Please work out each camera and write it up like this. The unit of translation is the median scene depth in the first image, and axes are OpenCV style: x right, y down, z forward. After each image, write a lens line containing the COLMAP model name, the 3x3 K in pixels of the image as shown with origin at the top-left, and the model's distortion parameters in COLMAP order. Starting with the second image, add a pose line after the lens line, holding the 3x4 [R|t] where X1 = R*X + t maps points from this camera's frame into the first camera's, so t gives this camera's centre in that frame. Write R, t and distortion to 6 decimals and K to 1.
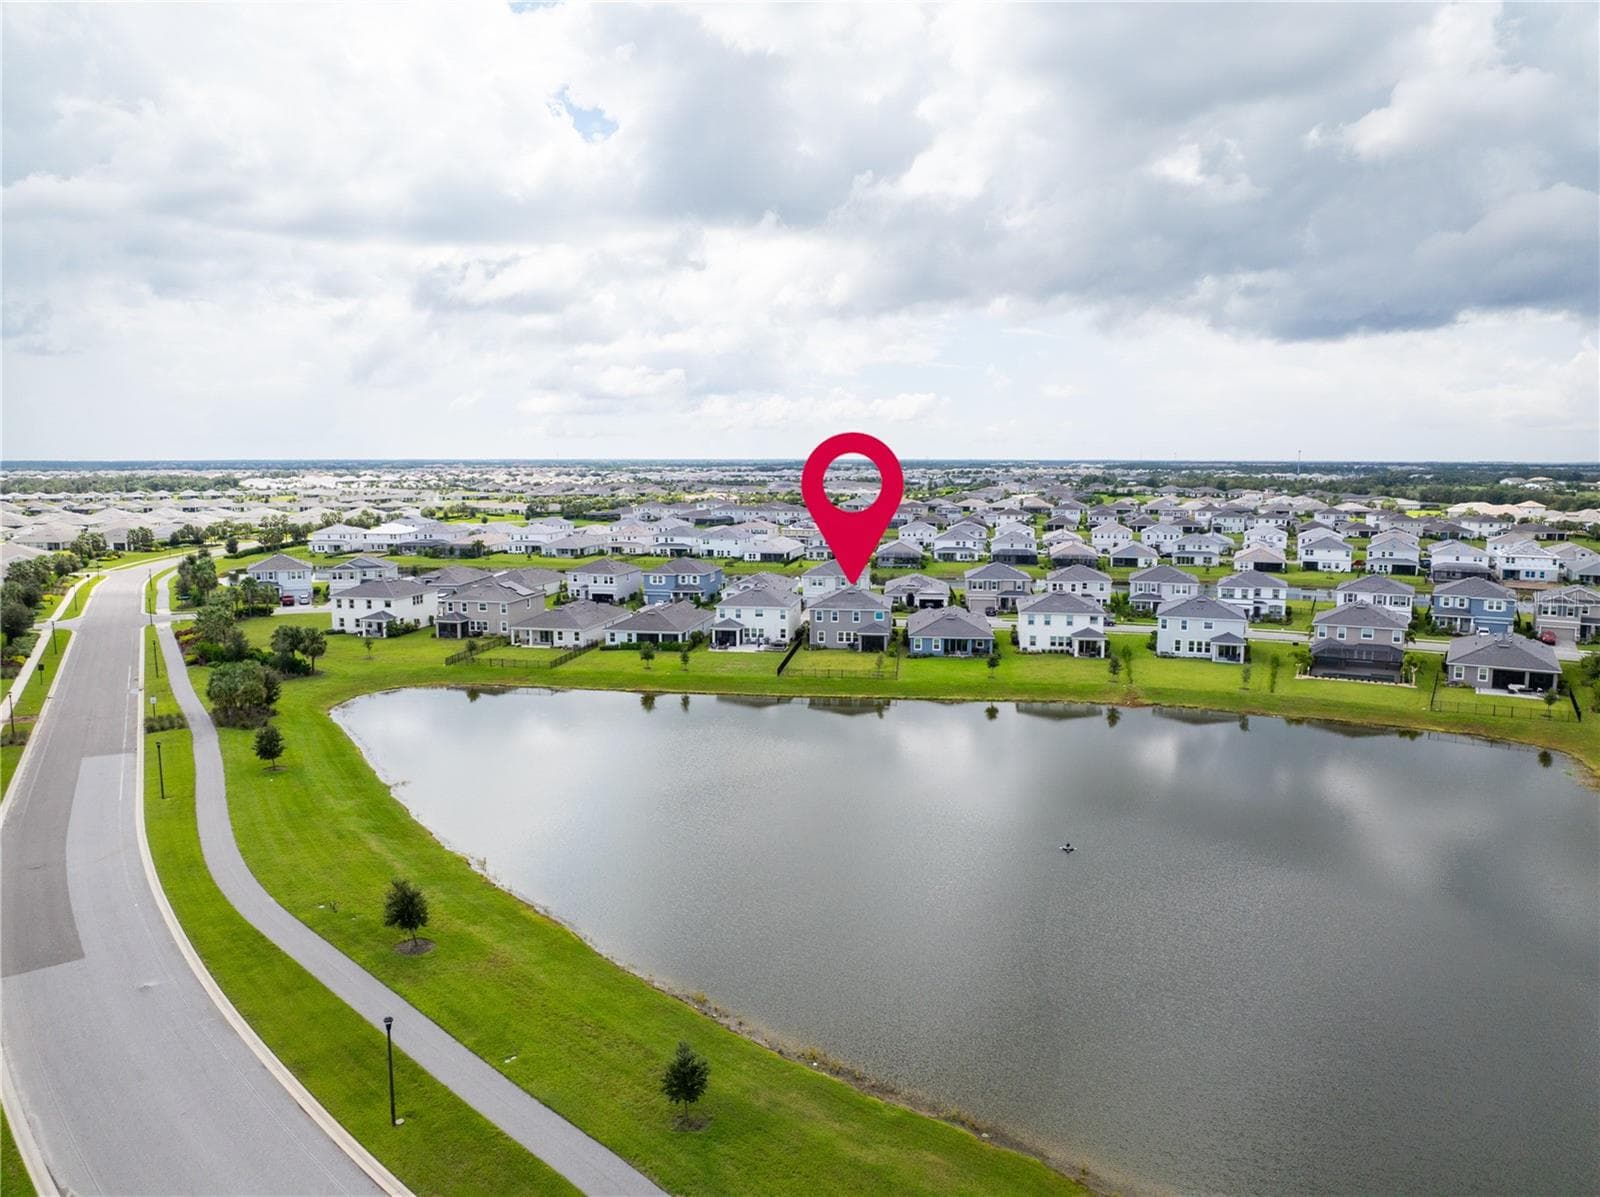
lens RADIAL K [[1130.5, 0, 800.0], [0, 1130.5, 598.5], [0, 0, 1]] dist [-0.037052, -0.001303]
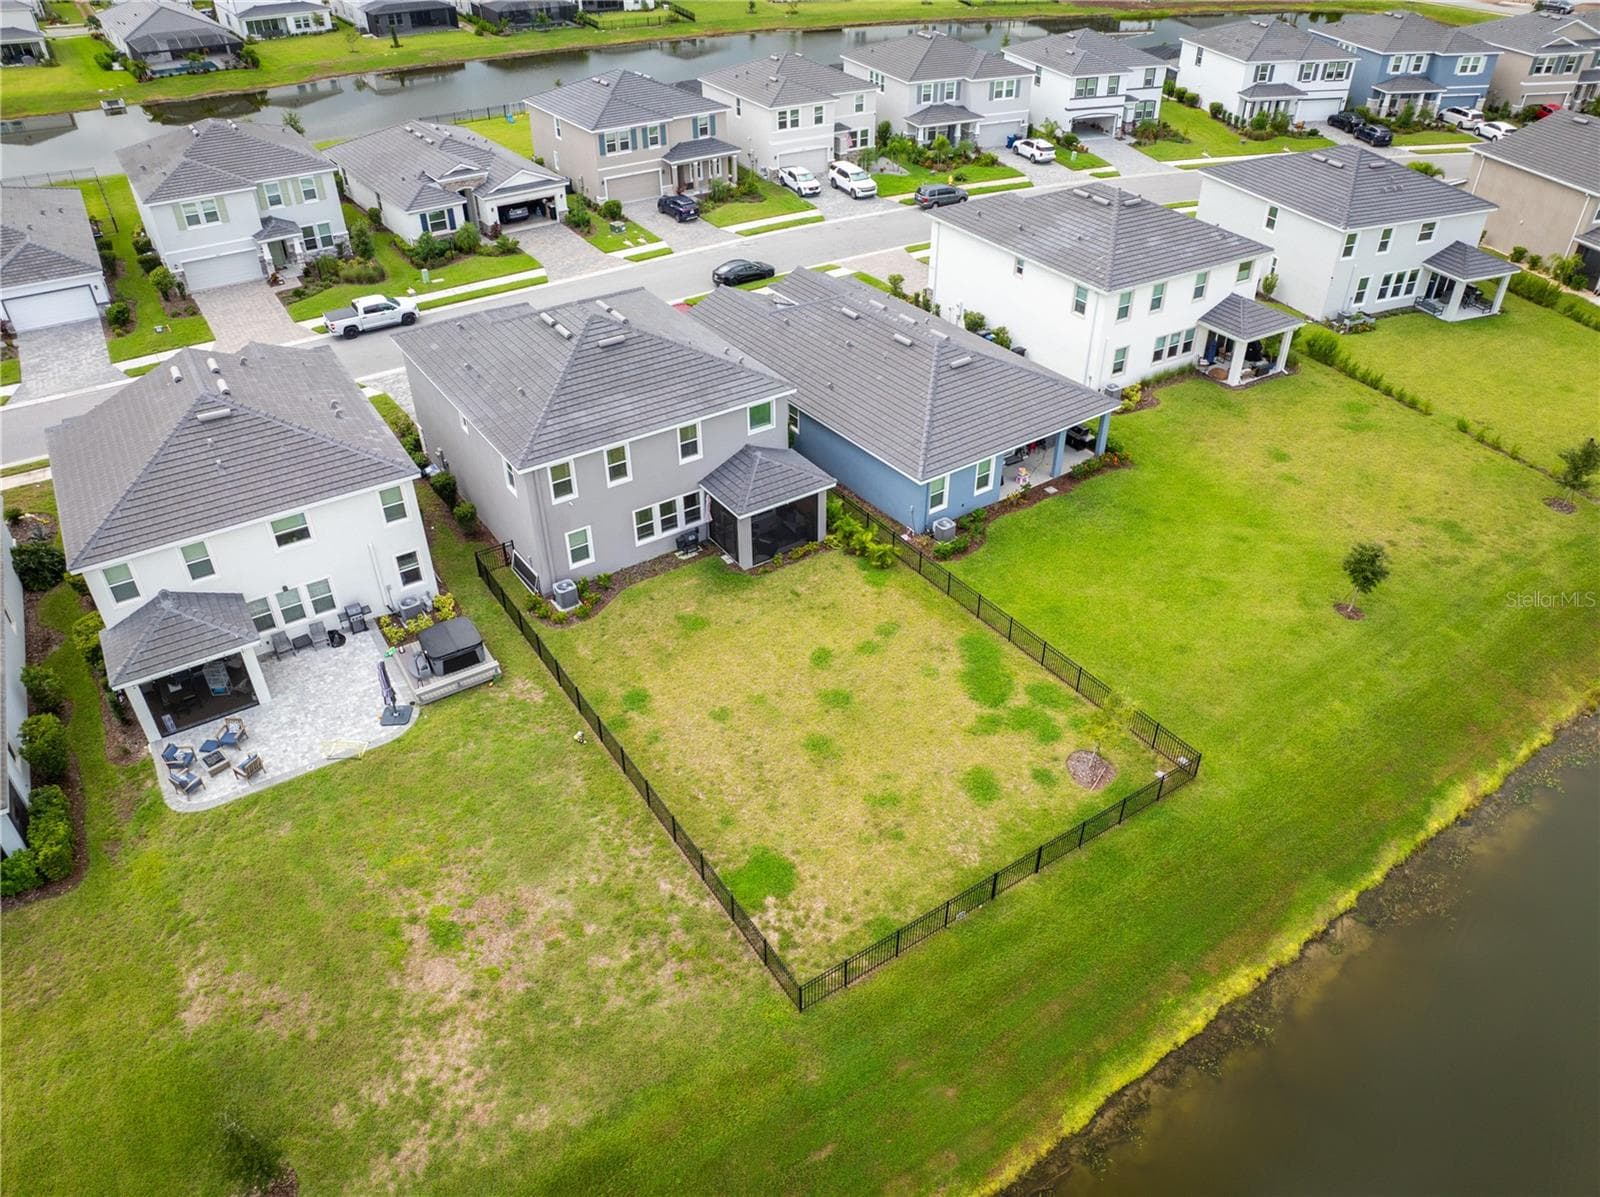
lens RADIAL K [[1127.4, 0, 800.0], [0, 1127.4, 598.5], [0, 0, 1]] dist [-0.063090, 0.041204]
pose [[0.754500, -0.388097, 0.529255, -0.084473], [0.086570, 0.858227, 0.505917, -0.082845], [-0.650566, -0.335897, 0.681130, 0.765416]]
